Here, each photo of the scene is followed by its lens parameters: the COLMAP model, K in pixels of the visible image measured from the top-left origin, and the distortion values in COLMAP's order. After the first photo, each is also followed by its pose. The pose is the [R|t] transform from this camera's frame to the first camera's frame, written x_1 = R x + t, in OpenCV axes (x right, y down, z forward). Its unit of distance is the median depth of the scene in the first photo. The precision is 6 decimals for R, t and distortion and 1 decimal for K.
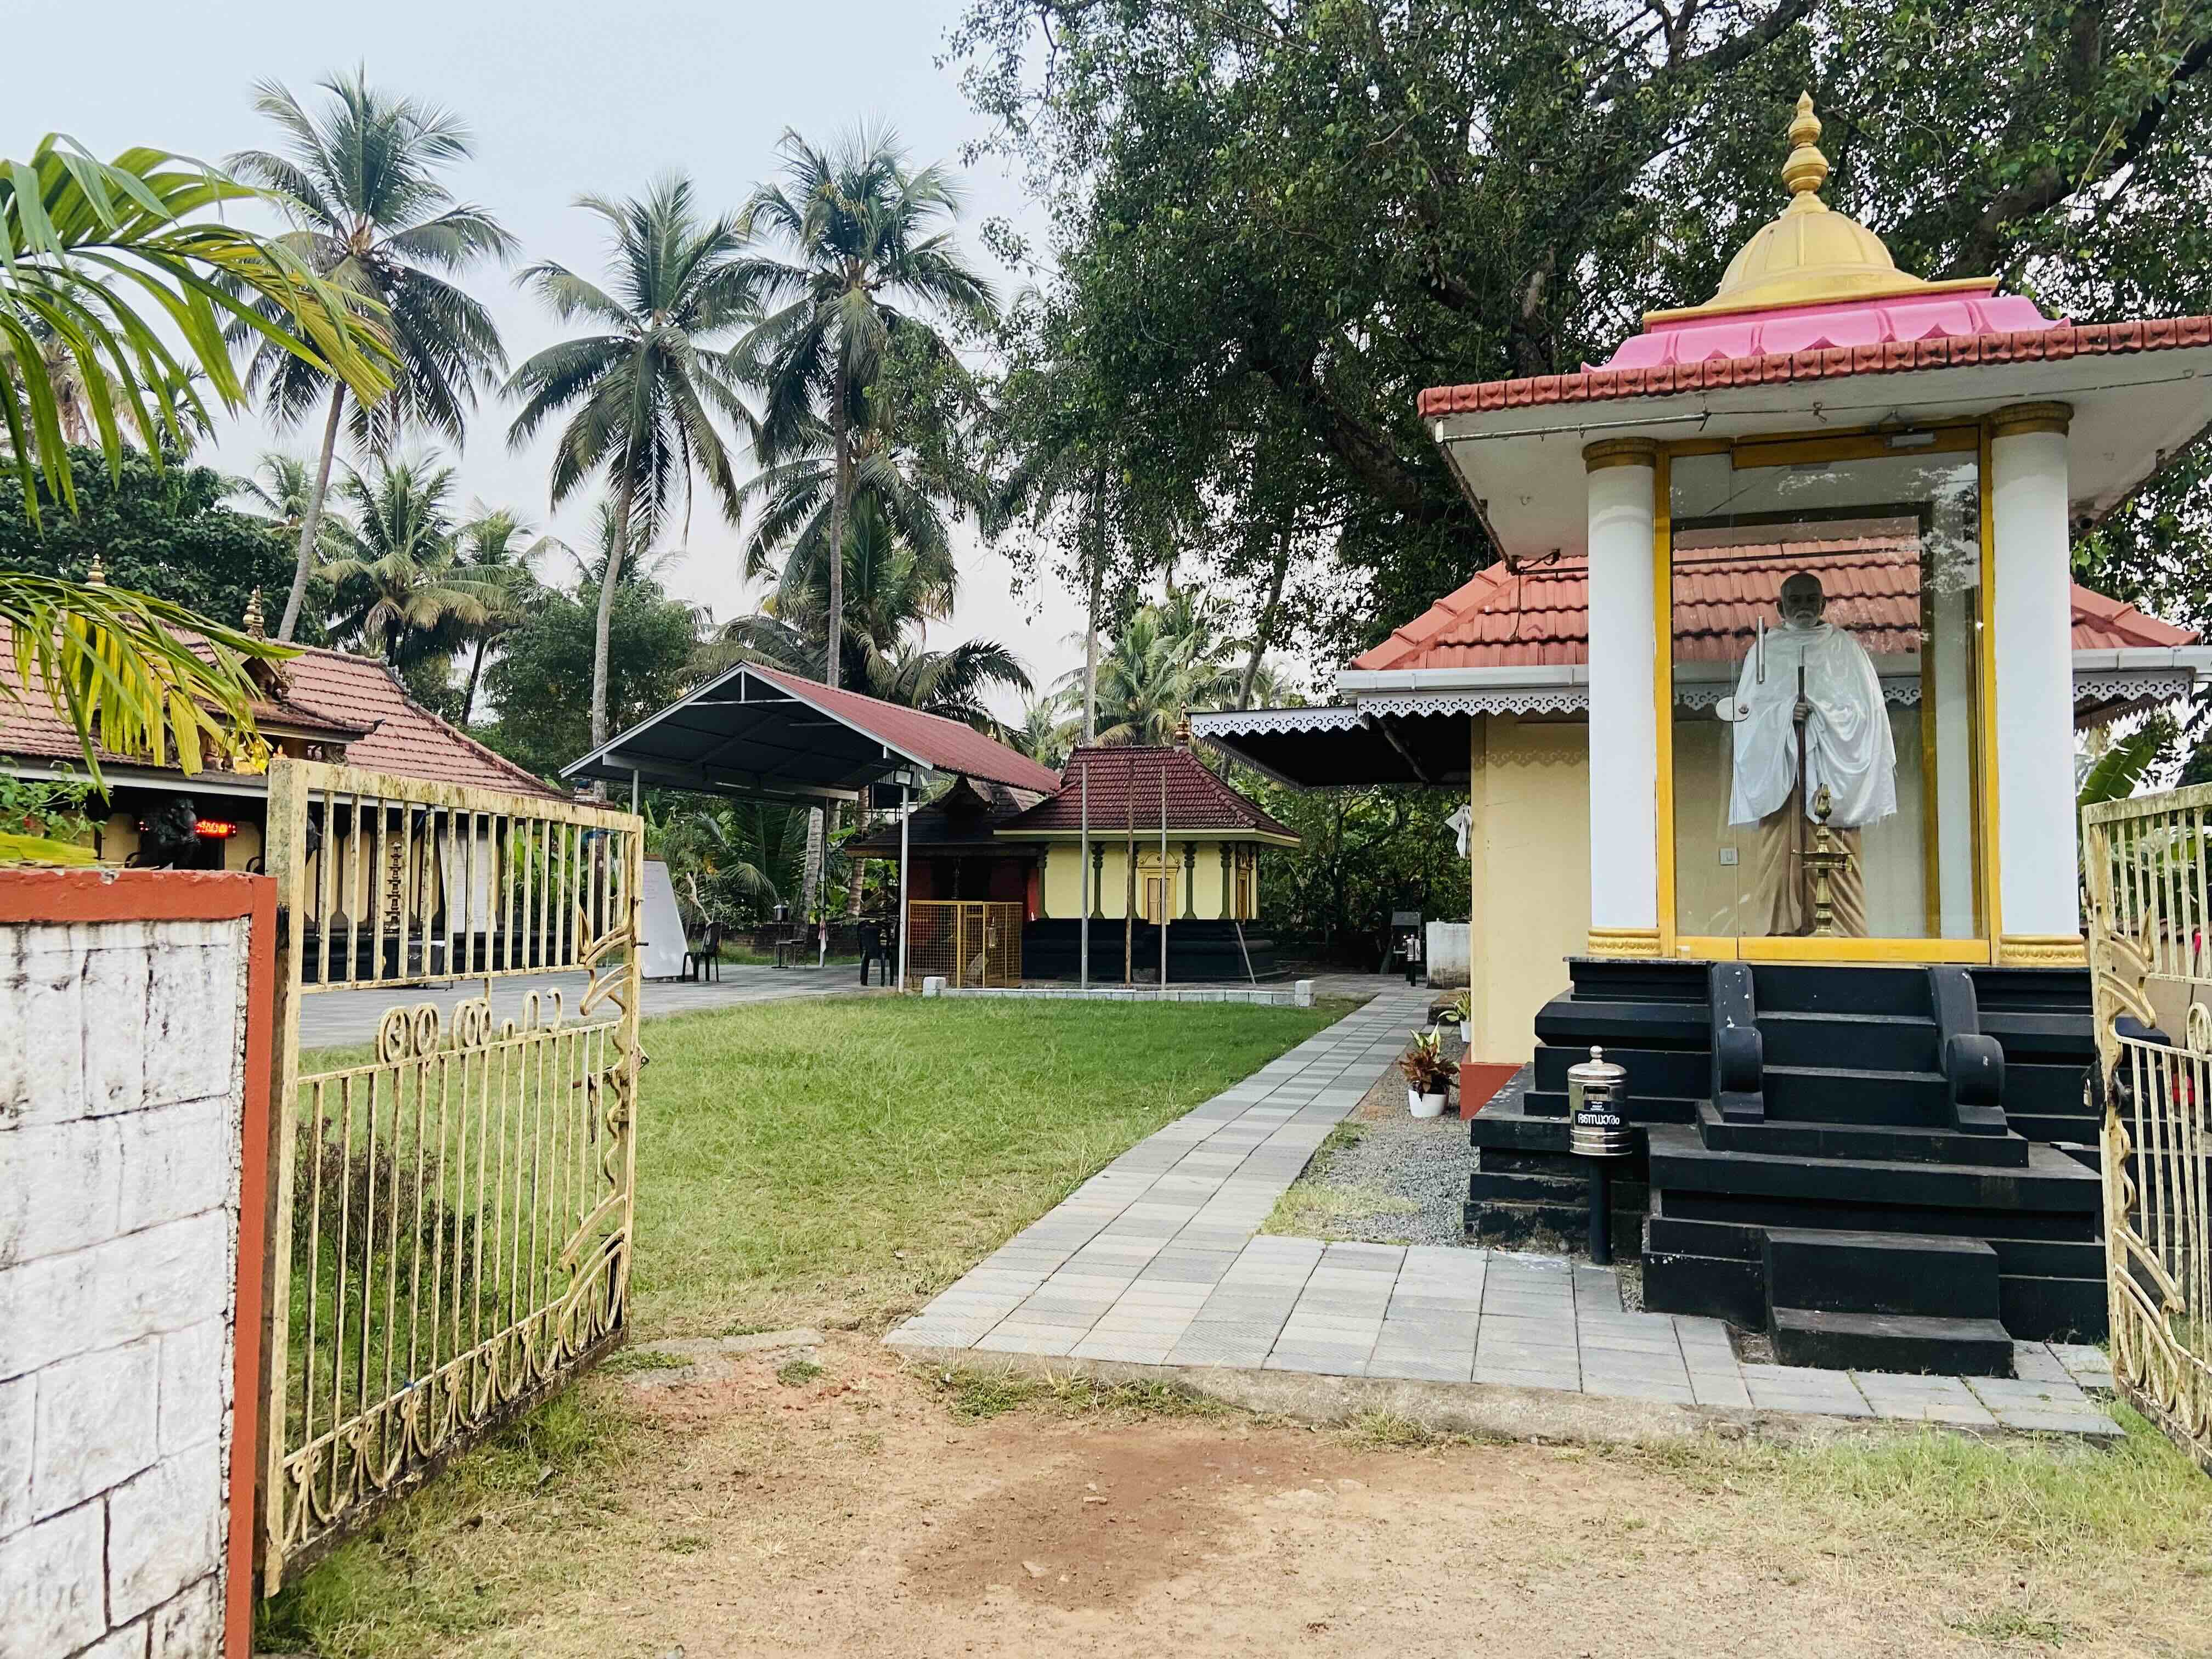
lens RADIAL K [[1638.9, 0, 1135.2], [0, 1638.9, 818.2], [0, 0, 1]] dist [0.131307, -0.166794]
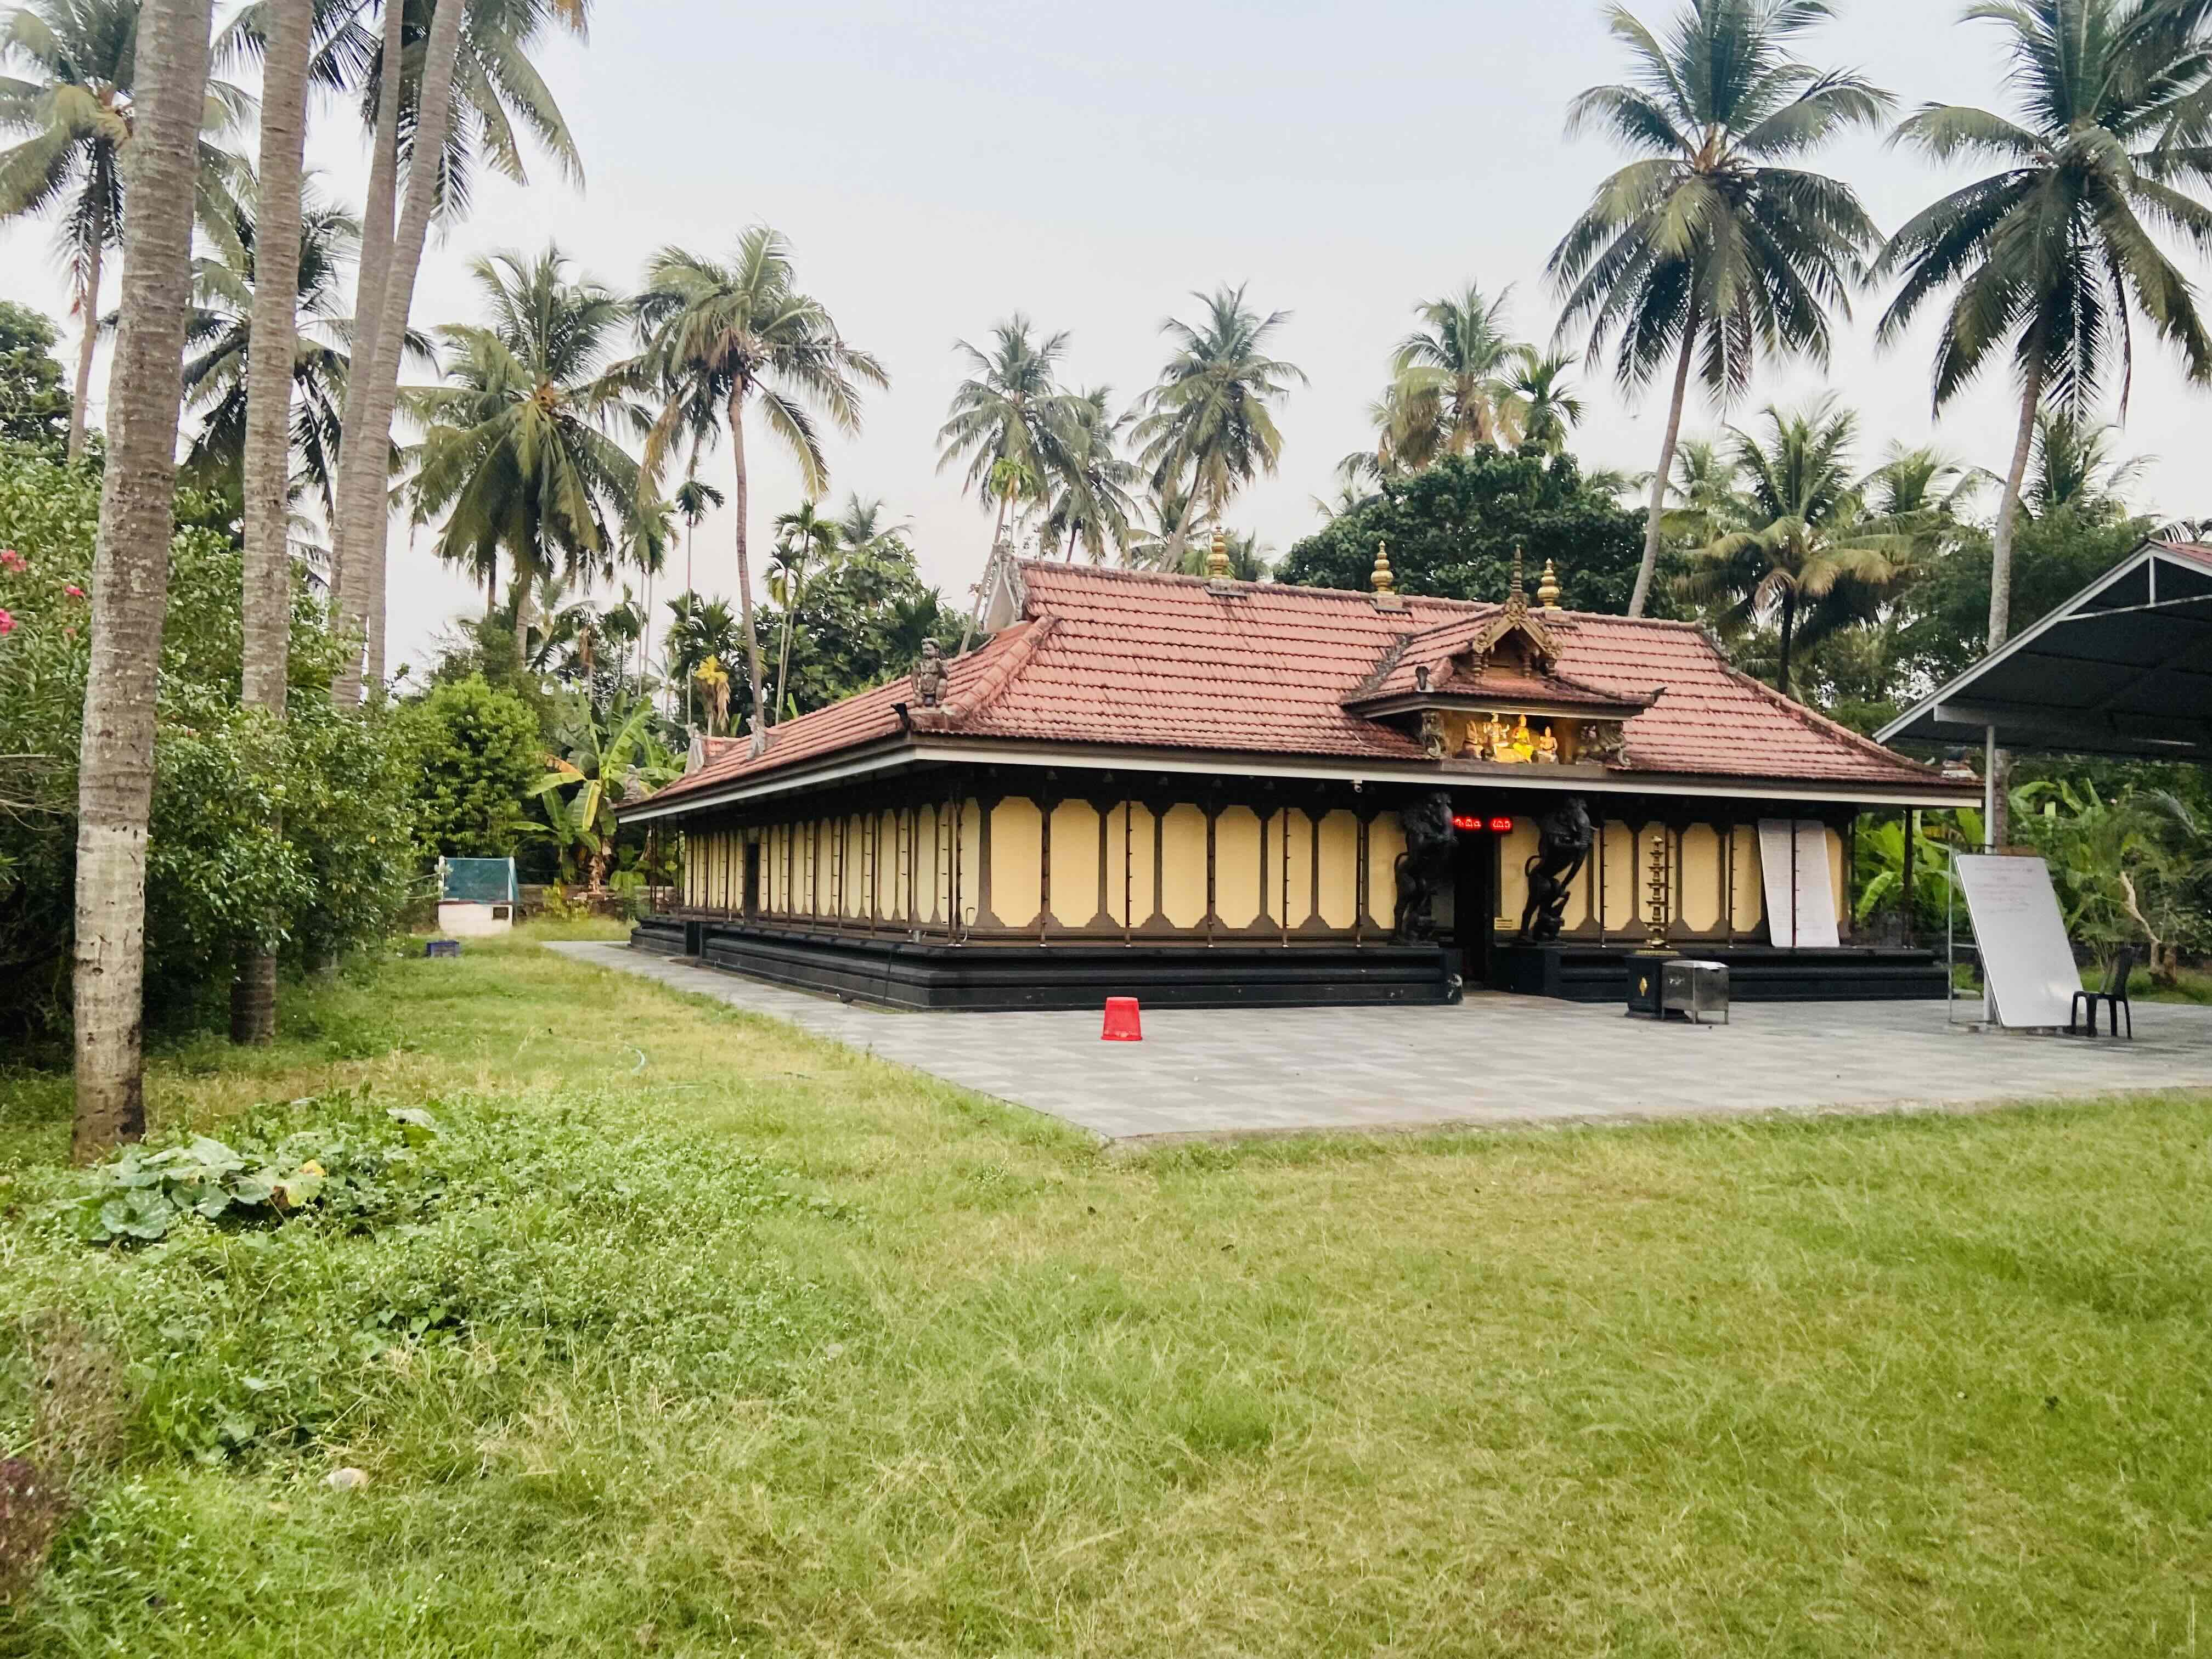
lens RADIAL K [[1652.8, 0, 1094.4], [0, 1652.8, 855.4], [0, 0, 1]] dist [0.126269, -0.159823]
pose [[0.659306, -0.011541, -0.751786, -0.016520], [0.029855, 0.999495, 0.010838, 0.006378], [0.751282, -0.029590, 0.659318, 0.250740]]
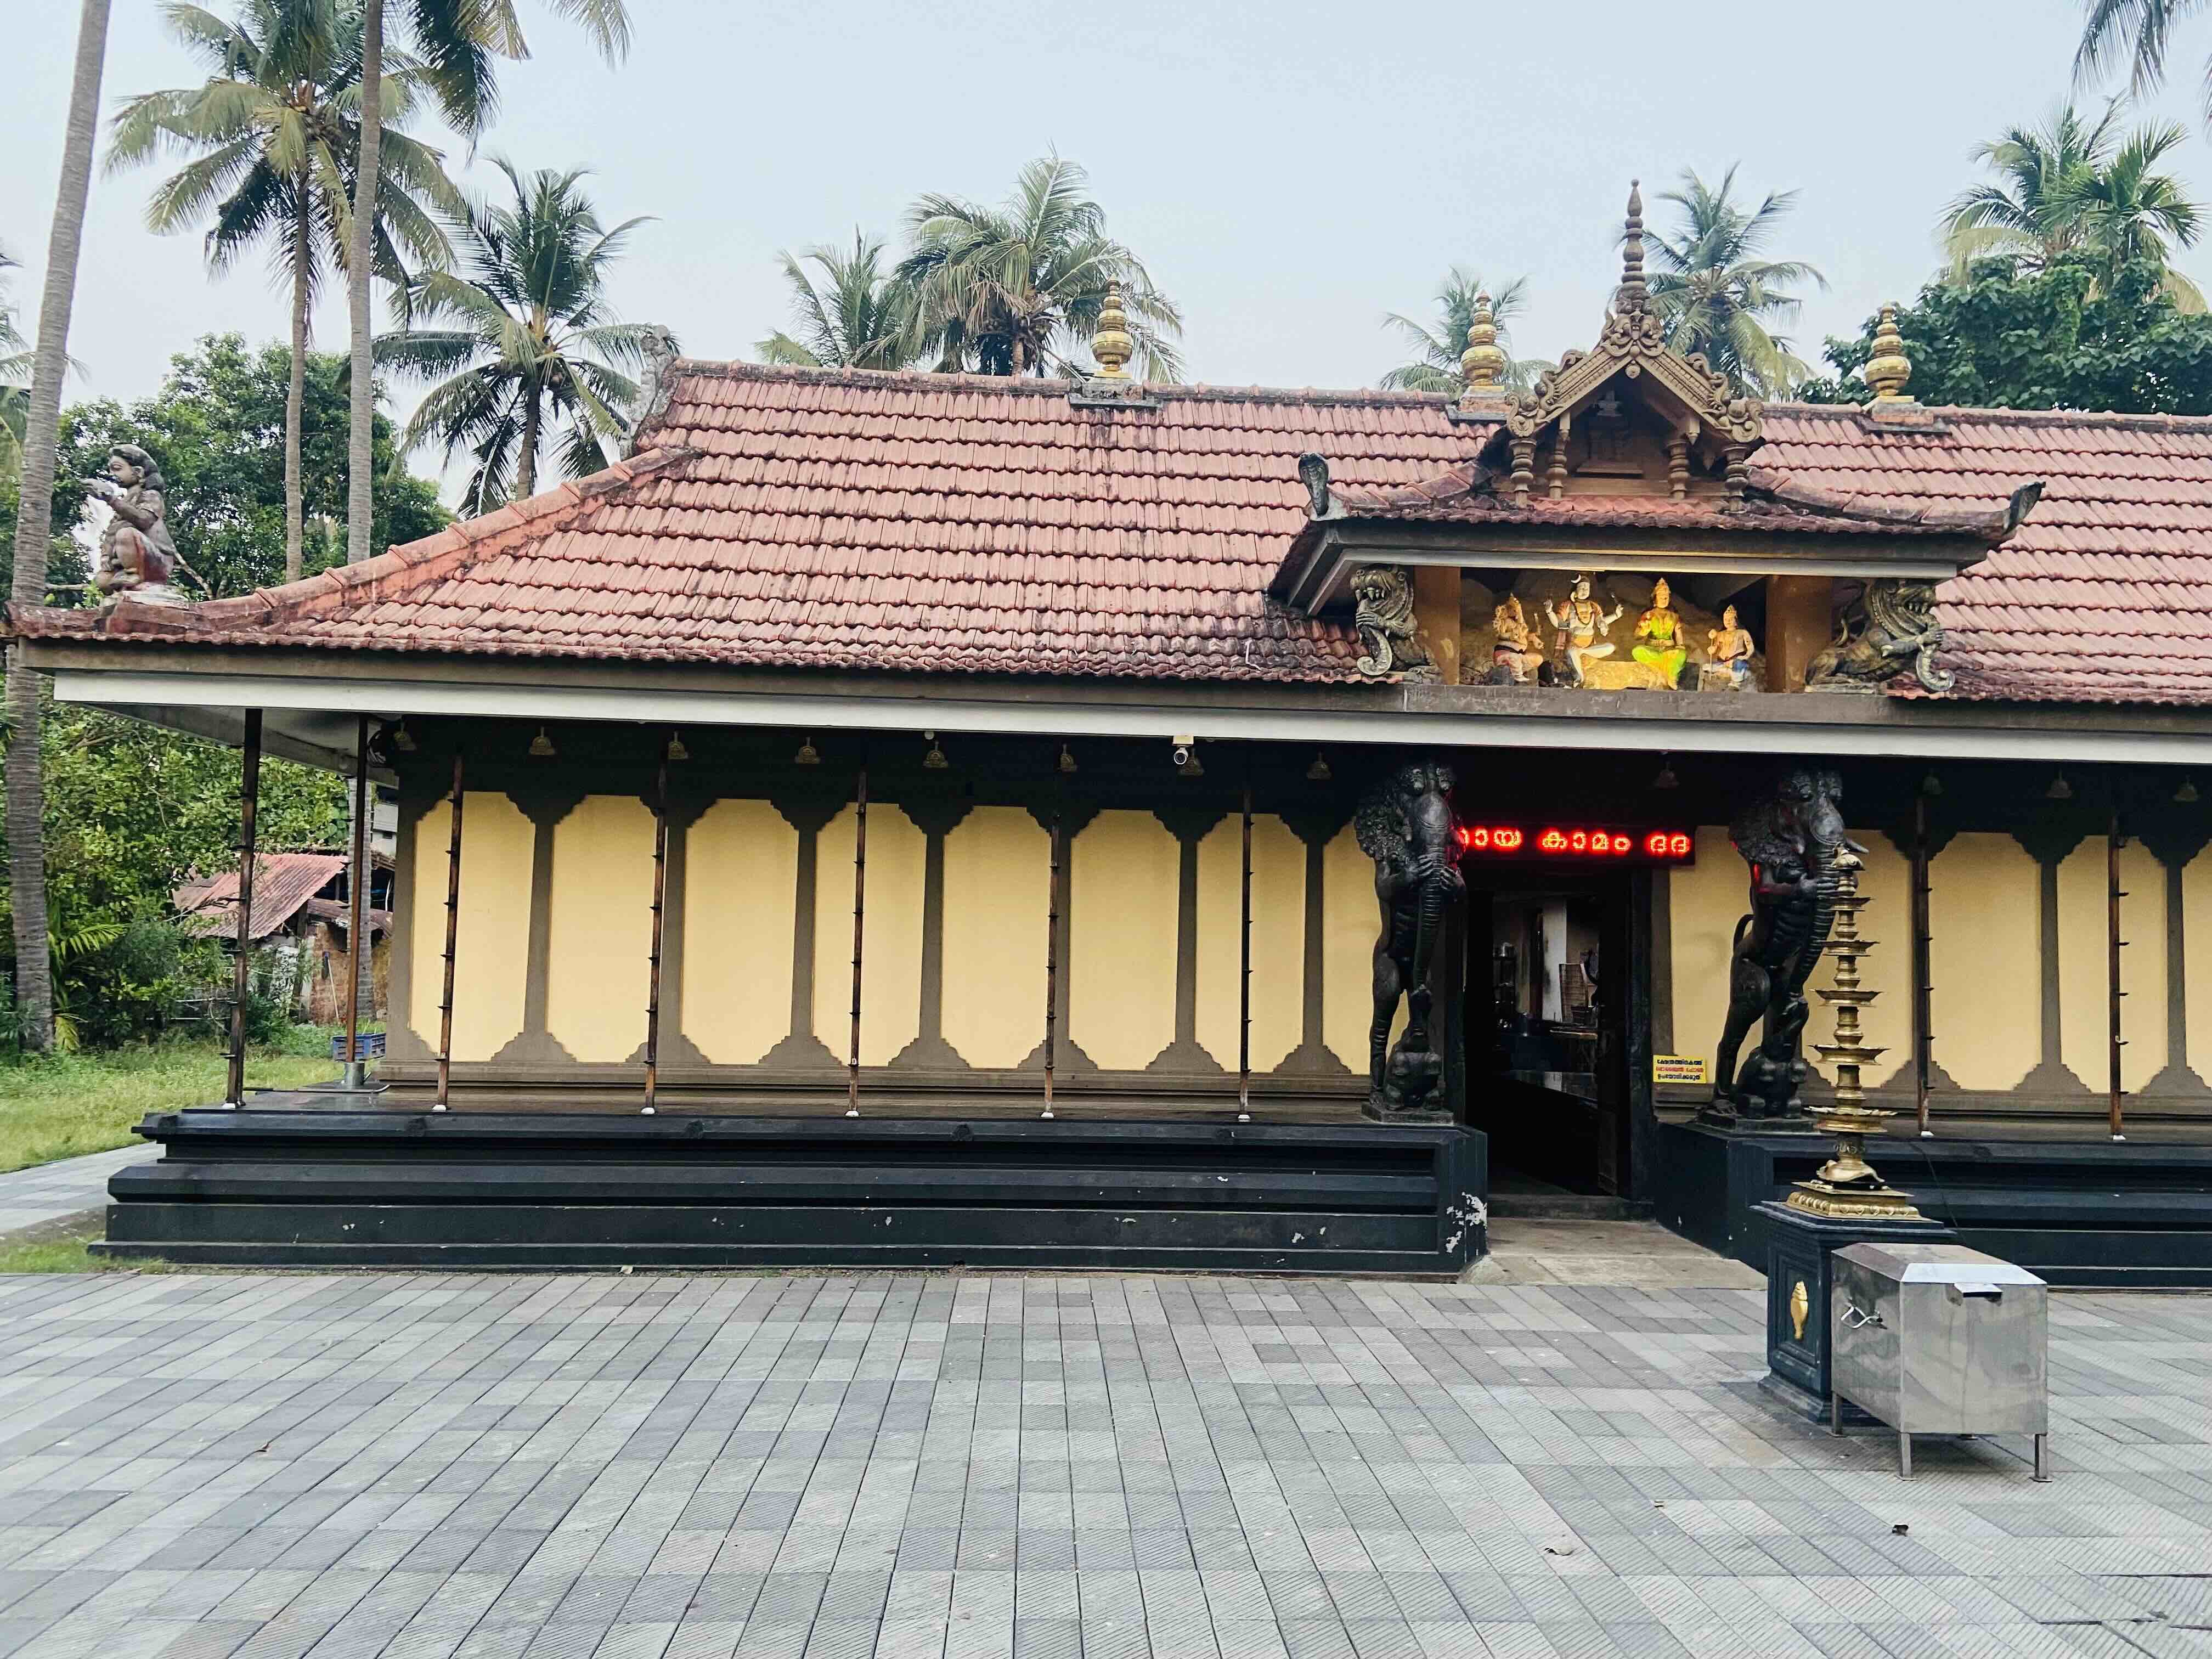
lens RADIAL K [[1660.1, 0, 1133.4], [0, 1660.1, 853.9], [0, 0, 1]] dist [0.129825, -0.168258]
pose [[0.353425, -0.051916, -0.934021, -0.215123], [0.031426, 0.998554, -0.043612, 0.021703], [0.934935, -0.013939, 0.354546, 0.742662]]
